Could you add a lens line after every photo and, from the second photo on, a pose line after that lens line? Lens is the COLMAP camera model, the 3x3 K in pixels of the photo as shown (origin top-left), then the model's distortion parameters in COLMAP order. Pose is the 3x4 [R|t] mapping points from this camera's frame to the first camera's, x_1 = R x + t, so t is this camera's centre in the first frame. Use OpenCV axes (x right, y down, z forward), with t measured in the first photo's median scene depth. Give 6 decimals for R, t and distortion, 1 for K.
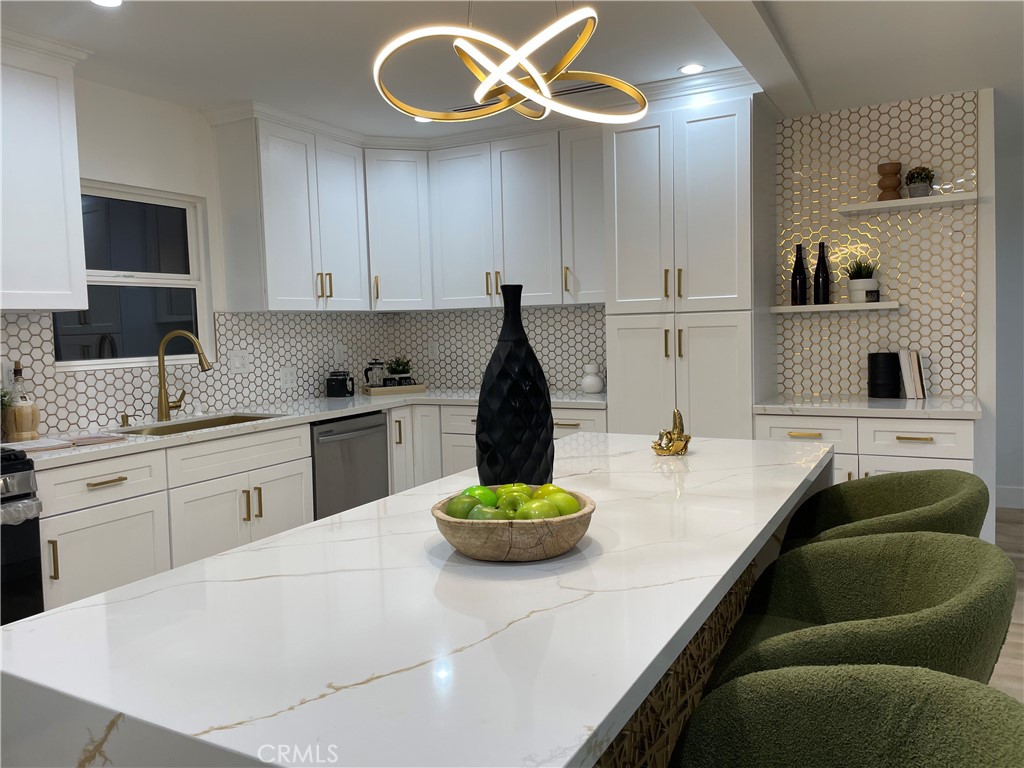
lens RADIAL K [[786.5, 0, 525.3], [0, 786.5, 373.8], [0, 0, 1]] dist [0.063508, -0.099127]
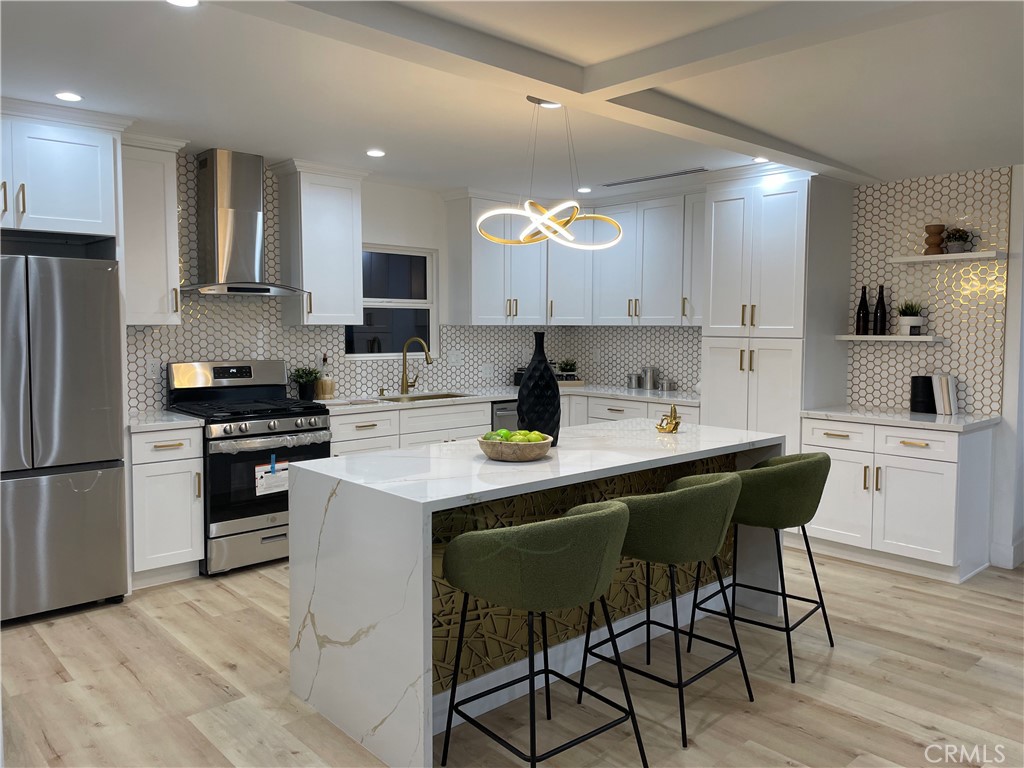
lens RADIAL K [[786.5, 0, 511.1], [0, 786.5, 375.8], [0, 0, 1]] dist [0.063508, -0.099127]
pose [[0.939555, 0.055150, -0.337927, 0.269017], [-0.051991, 0.998478, 0.018400, -0.016595], [0.338427, 0.000282, 0.940993, -0.398254]]
